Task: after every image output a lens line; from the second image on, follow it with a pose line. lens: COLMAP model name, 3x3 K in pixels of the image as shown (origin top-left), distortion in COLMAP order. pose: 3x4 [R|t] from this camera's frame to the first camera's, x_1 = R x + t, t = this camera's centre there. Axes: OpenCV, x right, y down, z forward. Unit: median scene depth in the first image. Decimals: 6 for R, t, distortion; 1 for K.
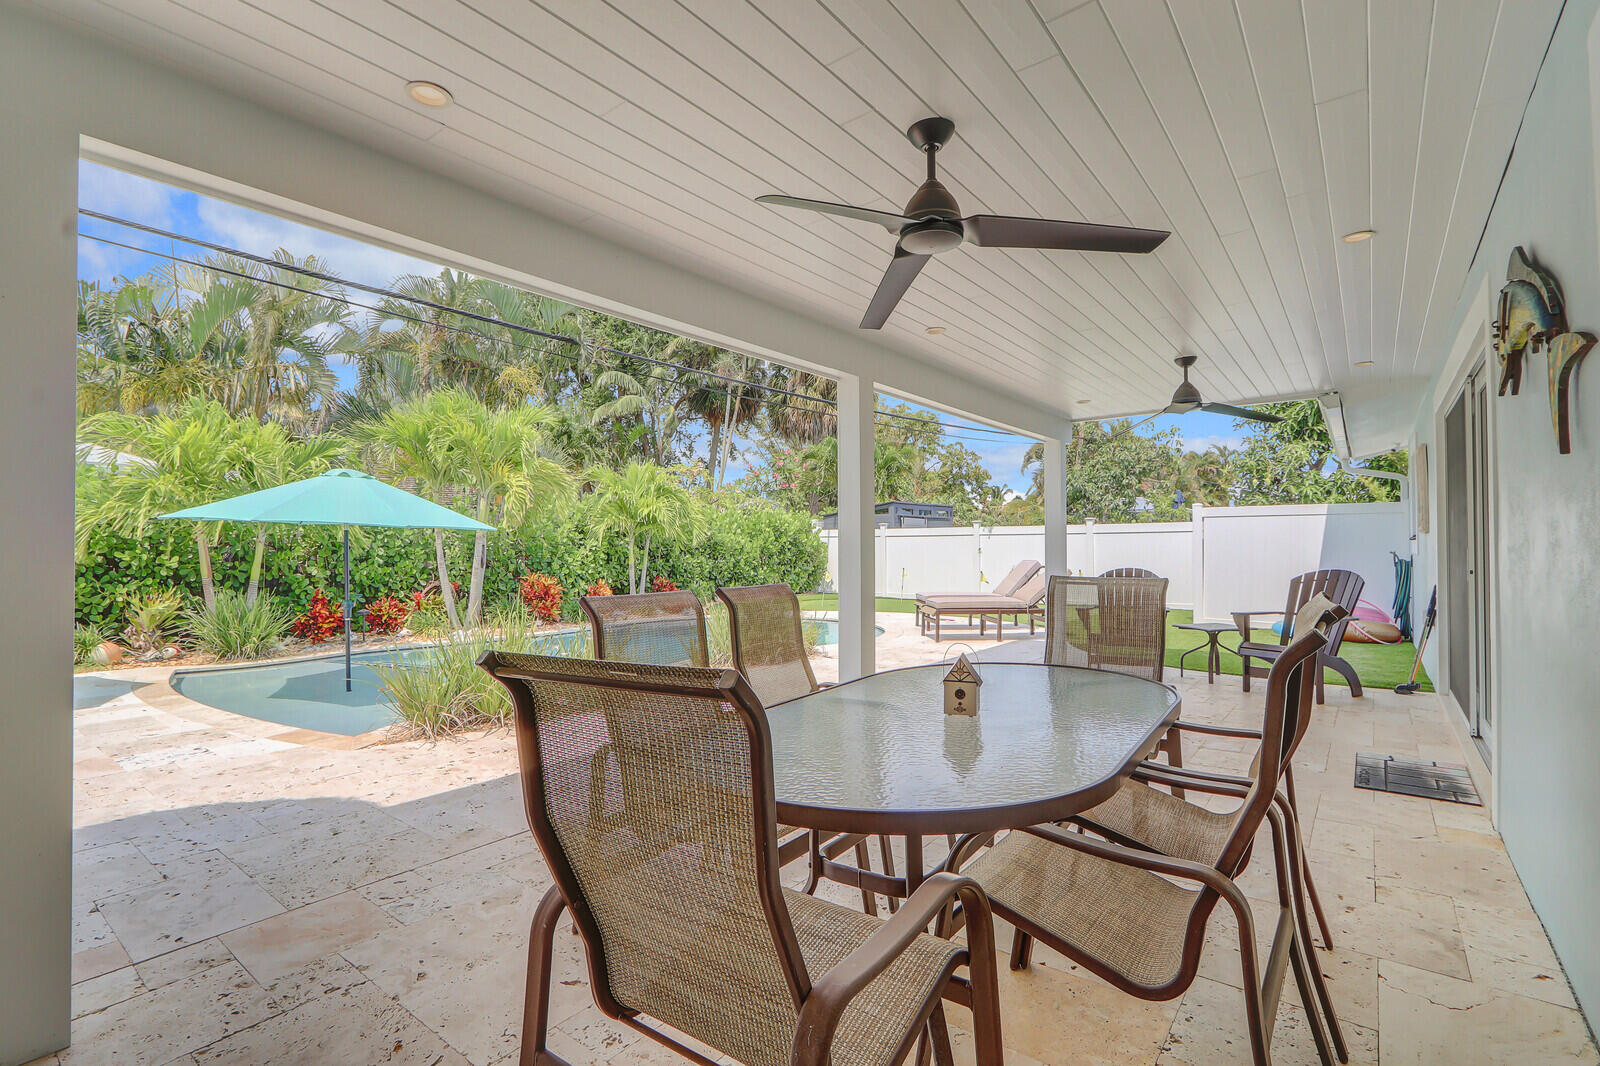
lens RADIAL K [[734.3, 0, 792.3], [0, 734.3, 536.9], [0, 0, 1]] dist [-0.016495, 0.000558]
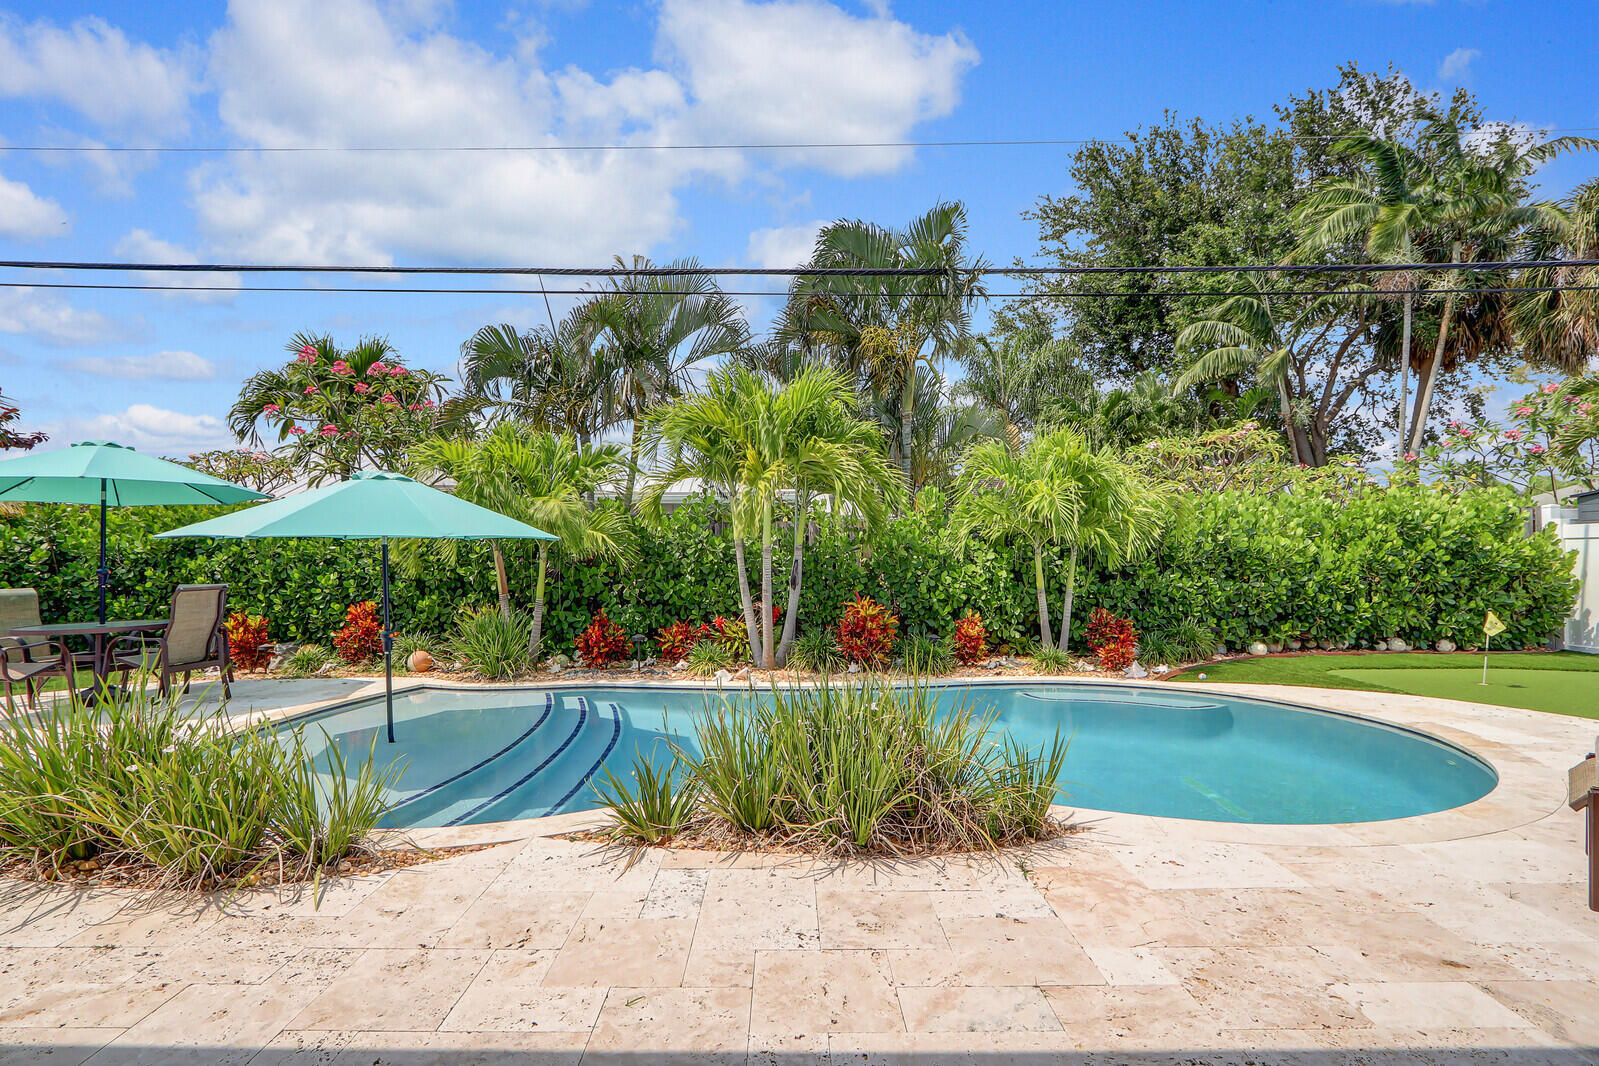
lens RADIAL K [[759.3, 0, 790.3], [0, 759.3, 539.6], [0, 0, 1]] dist [-0.018299, 0.001497]
pose [[0.621945, -0.025550, -0.782644, 0.144525], [0.014598, 0.999672, -0.021034, 0.005247], [0.782925, 0.001657, 0.622114, 0.366577]]
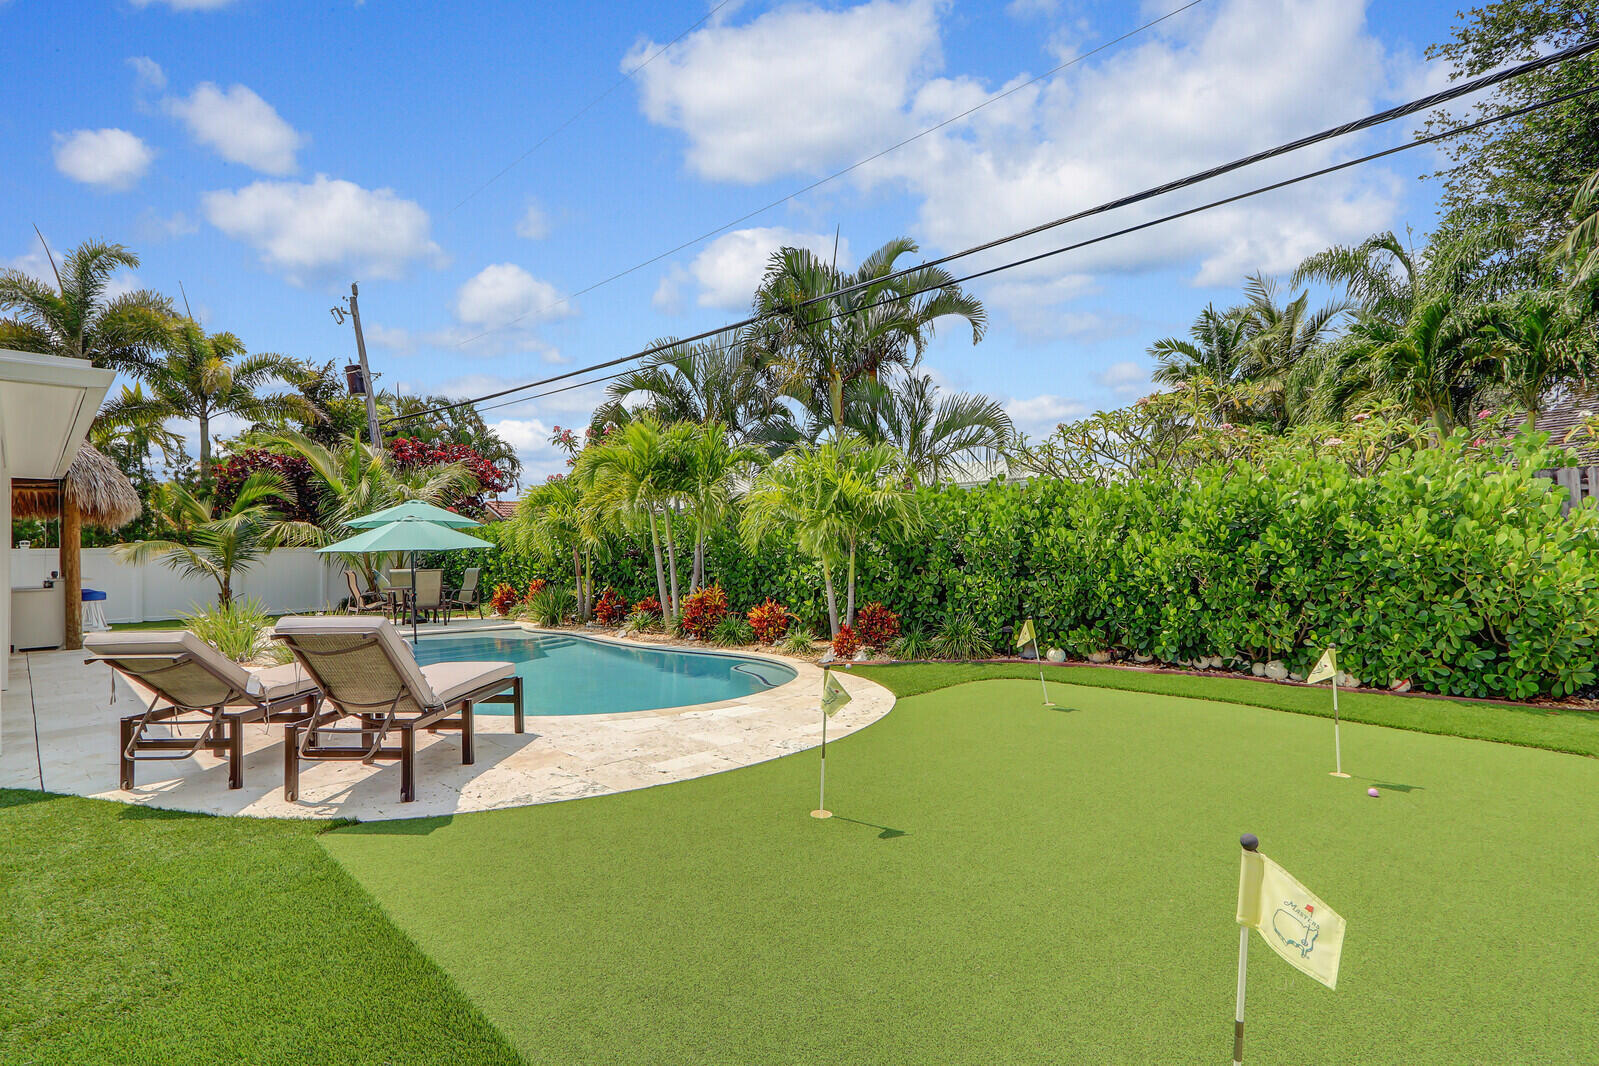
lens RADIAL K [[786.4, 0, 774.7], [0, 786.4, 539.7], [0, 0, 1]] dist [-0.019177, -0.000468]
pose [[-0.117013, -0.006849, -0.993107, 0.481450], [0.027772, 0.999563, -0.010166, 0.003353], [0.992742, -0.028770, -0.116772, 0.908543]]
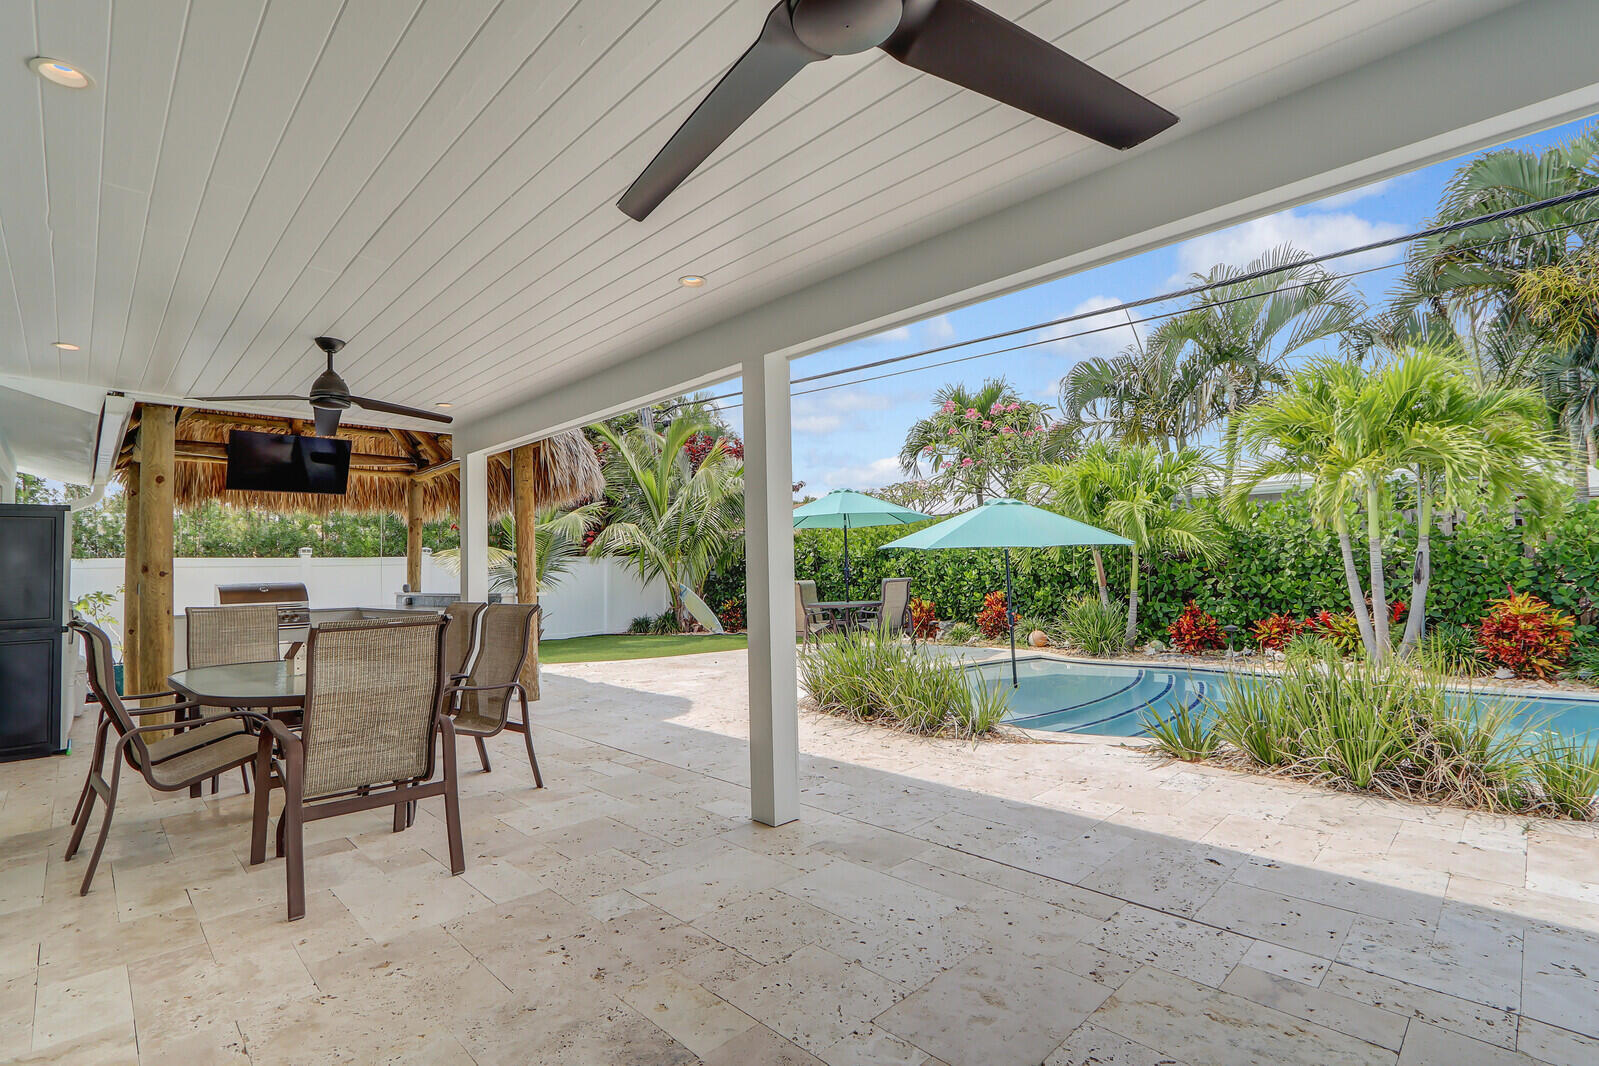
lens RADIAL K [[738.1, 0, 772.6], [0, 738.1, 531.7], [0, 0, 1]] dist [-0.011975, -0.000054]
pose [[-0.138457, -0.042685, -0.989448, 0.263554], [0.034432, 0.998259, -0.047883, 0.003444], [0.989770, -0.040699, -0.136746, 0.350952]]
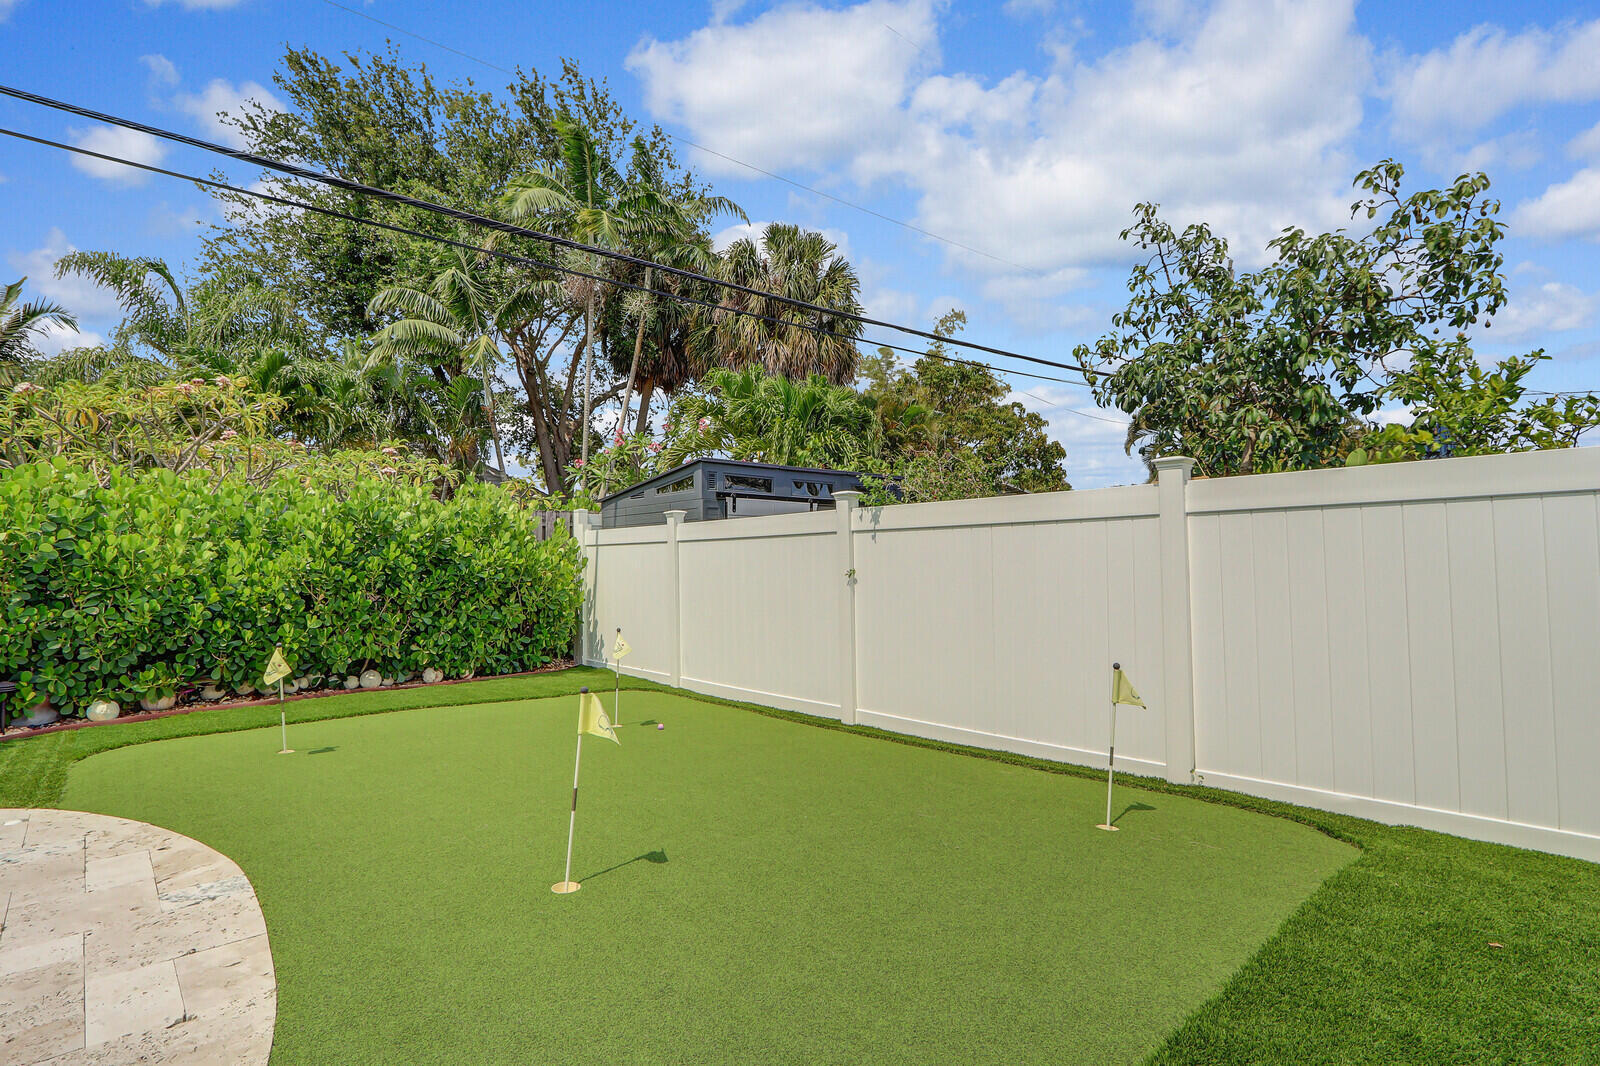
lens RADIAL K [[759.8, 0, 790.8], [0, 759.8, 539.6], [0, 0, 1]] dist [-0.018299, 0.001497]
pose [[0.988240, -0.011772, -0.152454, 0.311995], [0.009596, 0.999841, -0.015000, 0.006740], [0.152607, 0.013360, 0.988197, 0.712703]]
